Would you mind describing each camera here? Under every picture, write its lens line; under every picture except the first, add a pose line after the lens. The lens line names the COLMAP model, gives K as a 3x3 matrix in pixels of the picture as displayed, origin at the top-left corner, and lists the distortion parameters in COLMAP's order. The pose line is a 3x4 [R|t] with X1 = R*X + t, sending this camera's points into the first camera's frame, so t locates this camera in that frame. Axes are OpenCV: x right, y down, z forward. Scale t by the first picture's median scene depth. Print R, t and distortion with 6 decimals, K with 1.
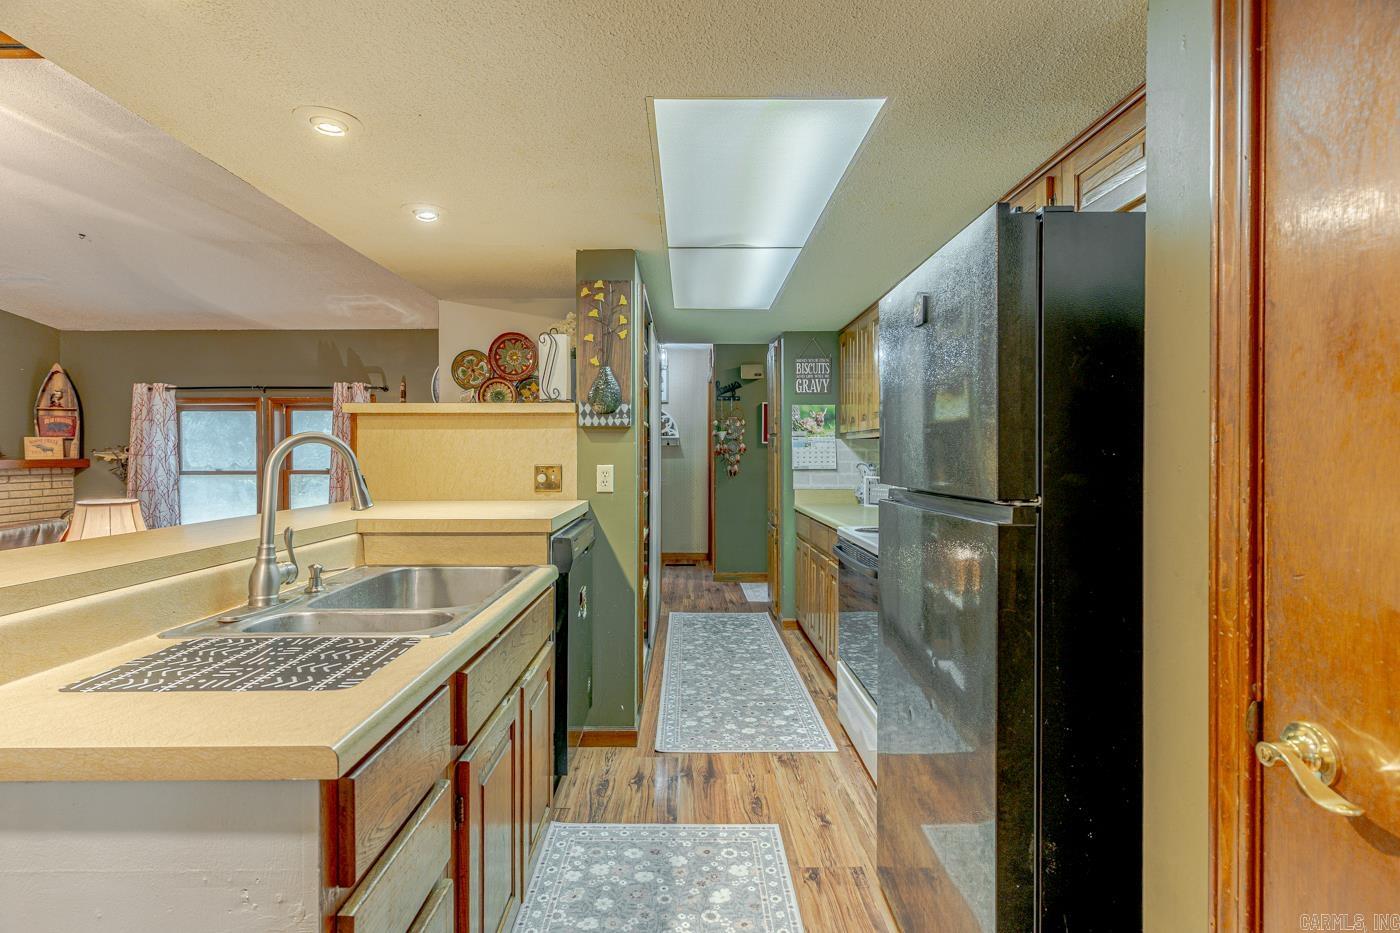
lens RADIAL K [[671.3, 0, 689.7], [0, 671.3, 457.6], [0, 0, 1]] dist [-0.000346, -0.000292]
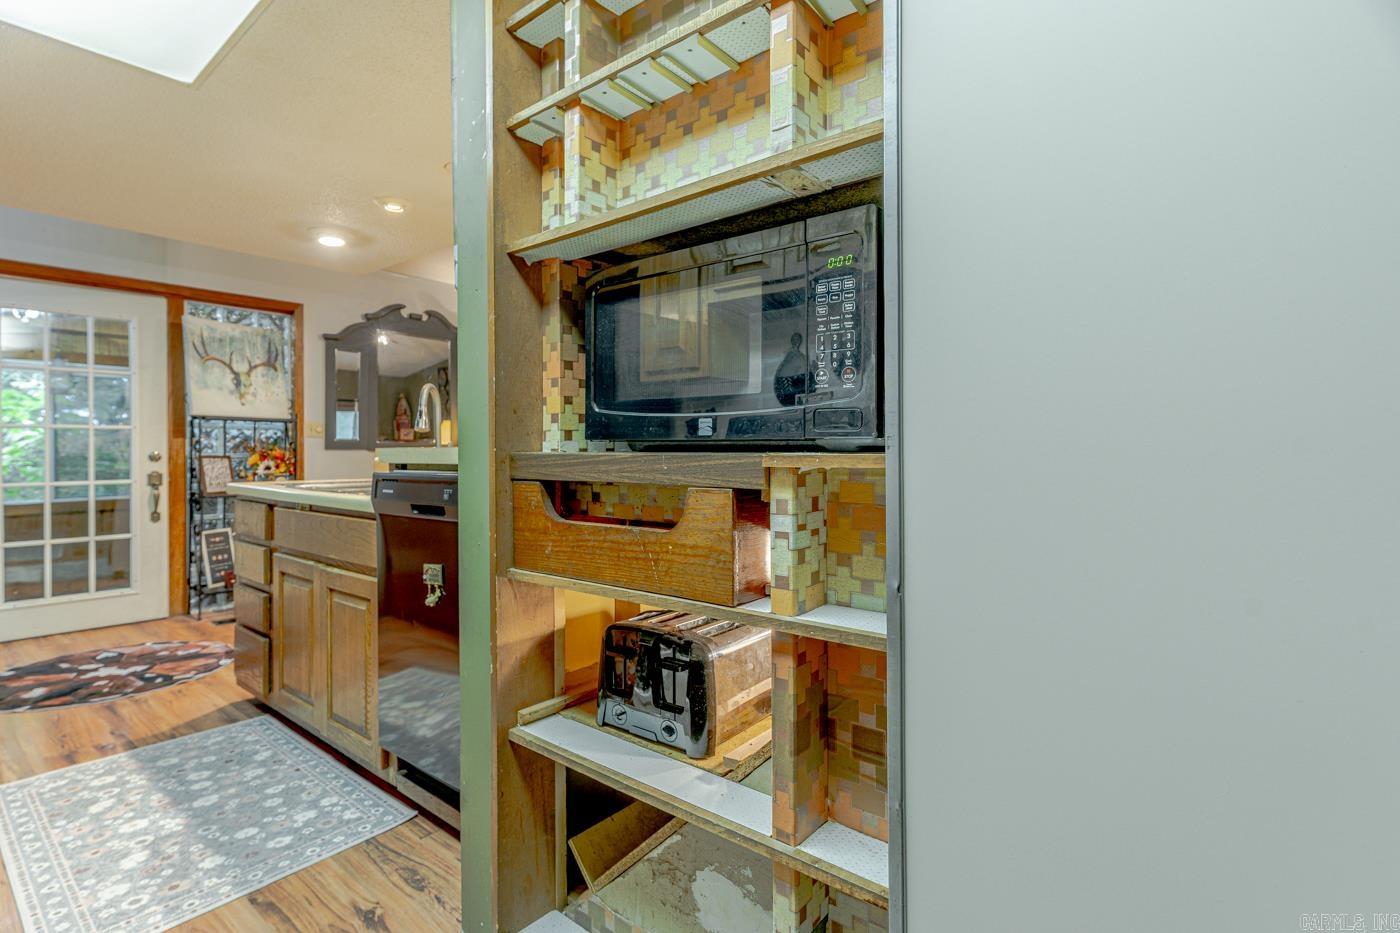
lens RADIAL K [[665.9, 0, 690.6], [0, 665.9, 450.8], [0, 0, 1]] dist [-0.000519, -0.000439]
pose [[-0.637579, 0.002122, -0.770382, 0.152792], [-0.002429, 0.999986, 0.004764, 0.060721], [0.770381, 0.004909, -0.637565, 1.276401]]
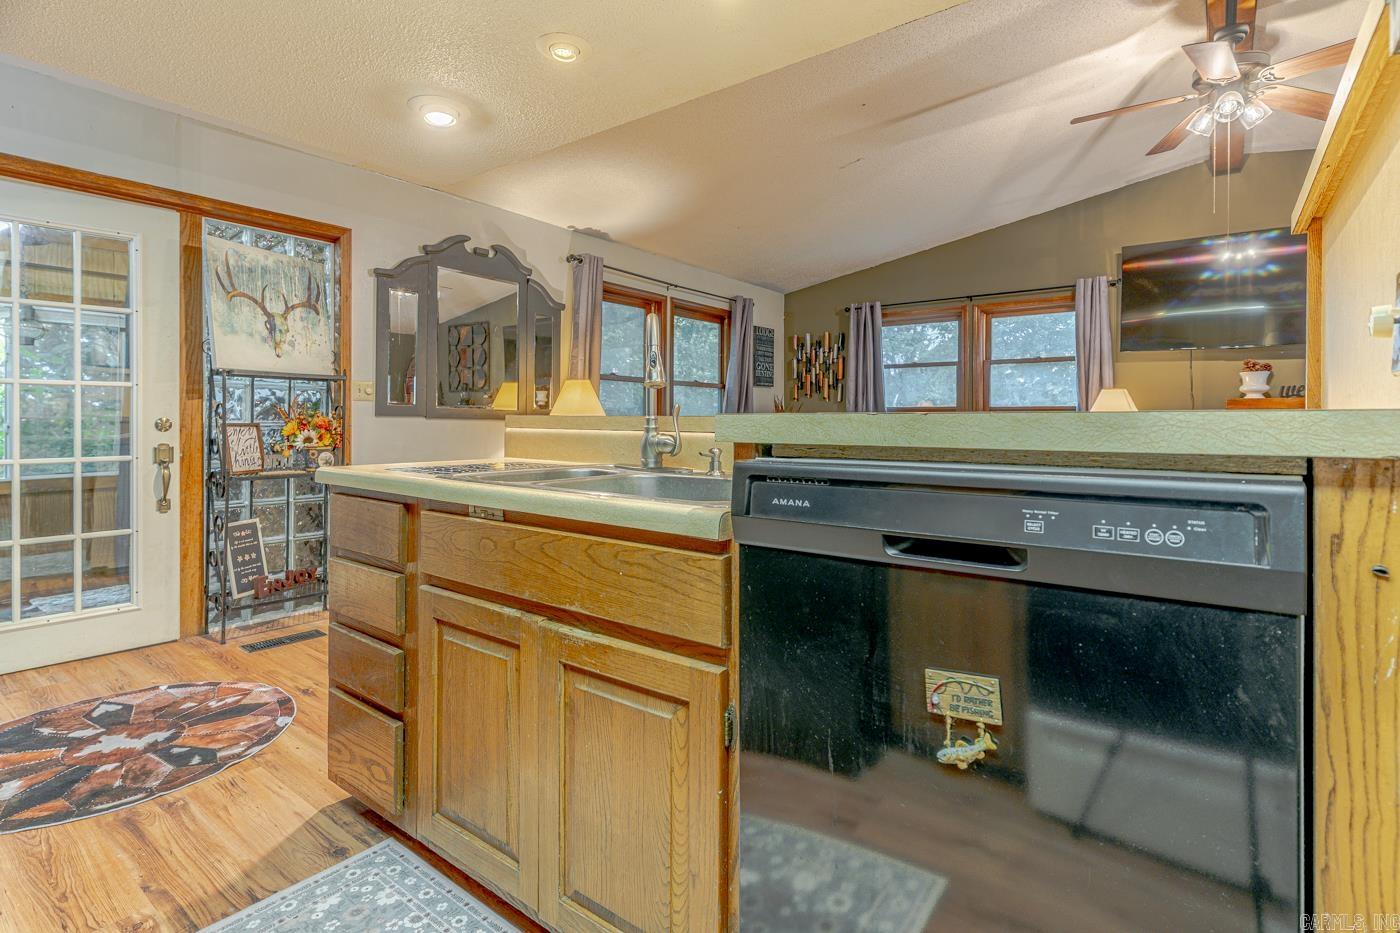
lens RADIAL K [[677.1, 0, 687.1], [0, 677.1, 421.3], [0, 0, 1]] dist [0.002362, -0.000150]
pose [[-0.615578, -0.000579, -0.788076, 0.126530], [-0.009171, 0.999937, 0.006429, 0.063526], [0.788023, 0.011185, -0.615545, 0.850465]]
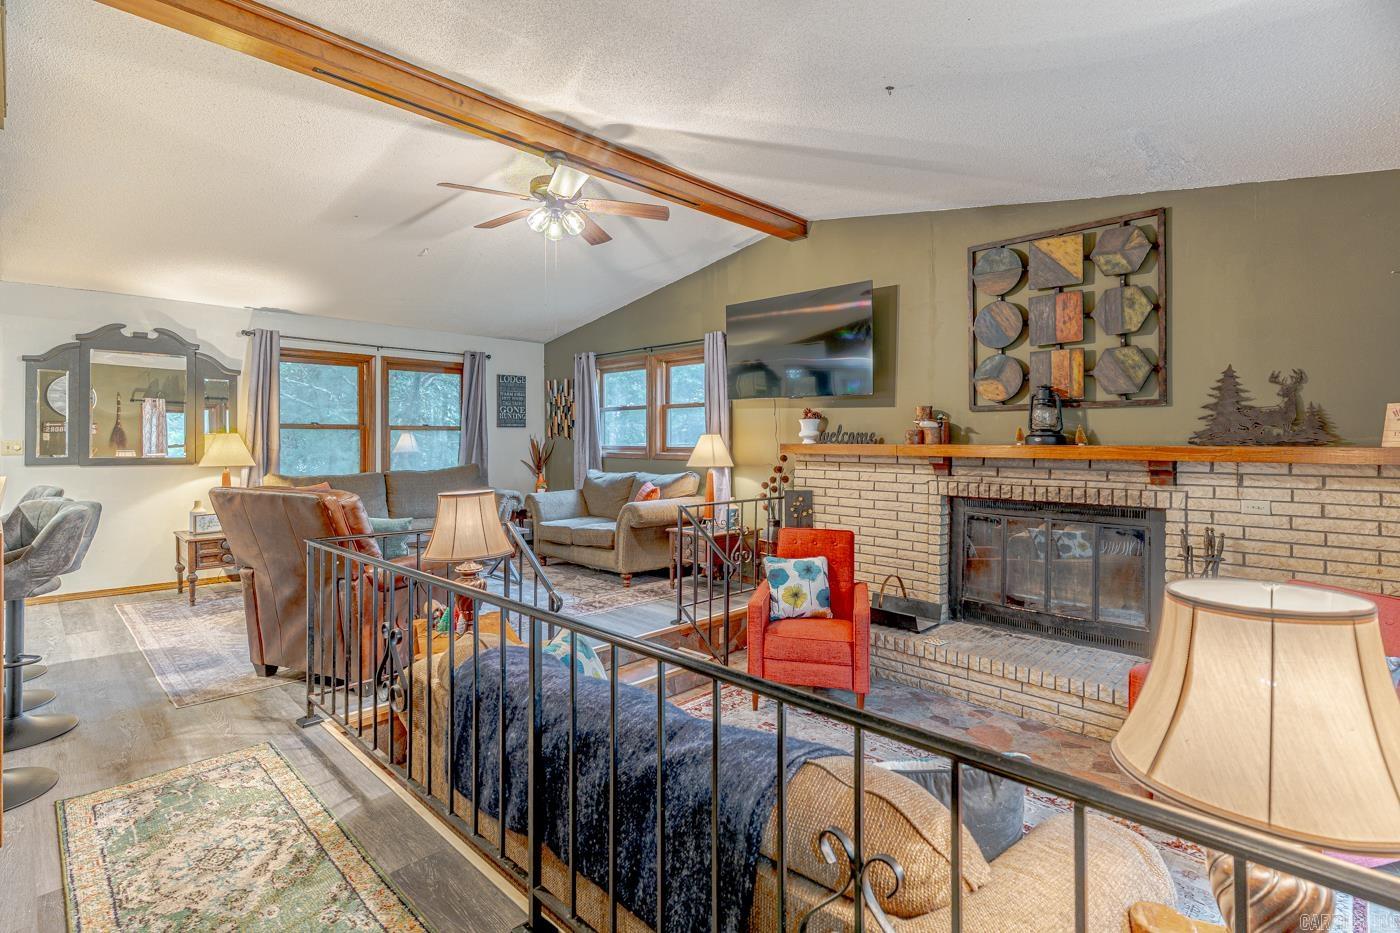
lens RADIAL K [[673.7, 0, 692.0], [0, 673.7, 435.6], [0, 0, 1]] dist [0.000200, -0.000417]
pose [[-0.705493, -0.000799, -0.708717, -0.470867], [-0.001675, 0.999998, 0.000540, -0.009756], [0.708715, 0.001568, -0.705493, 1.921208]]
